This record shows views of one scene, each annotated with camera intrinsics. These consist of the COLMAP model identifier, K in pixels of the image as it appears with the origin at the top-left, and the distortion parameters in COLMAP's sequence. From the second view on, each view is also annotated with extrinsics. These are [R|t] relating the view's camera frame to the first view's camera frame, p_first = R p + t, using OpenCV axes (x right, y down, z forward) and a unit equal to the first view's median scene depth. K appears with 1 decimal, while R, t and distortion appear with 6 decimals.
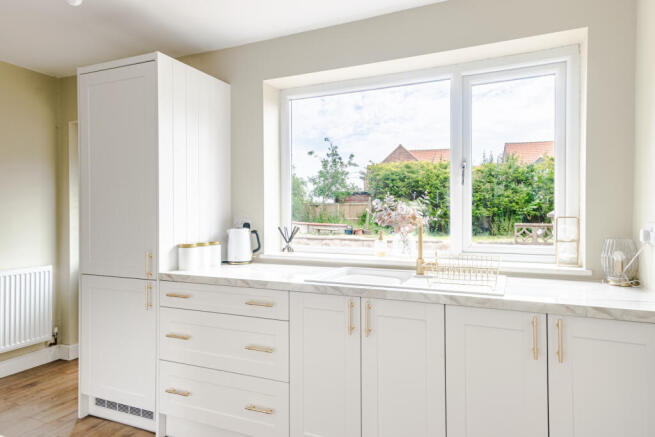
lens RADIAL K [[394.7, 0, 327.5], [0, 394.7, 218.5], [0, 0, 1]] dist [-0.000046, 0.001039]
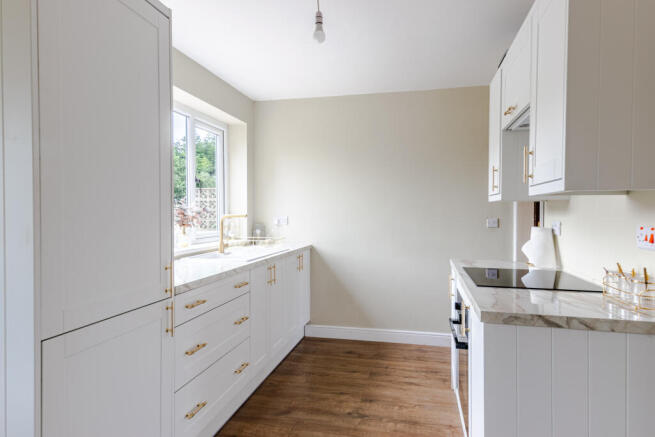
lens RADIAL K [[394.7, 0, 327.5], [0, 394.7, 218.5], [0, 0, 1]] dist [-0.000046, 0.001039]
pose [[-0.183099, -0.016494, 0.982956, -1.287782], [0.002197, 0.999850, 0.017187, -0.017449], [-0.983092, 0.005306, -0.183036, 0.832552]]
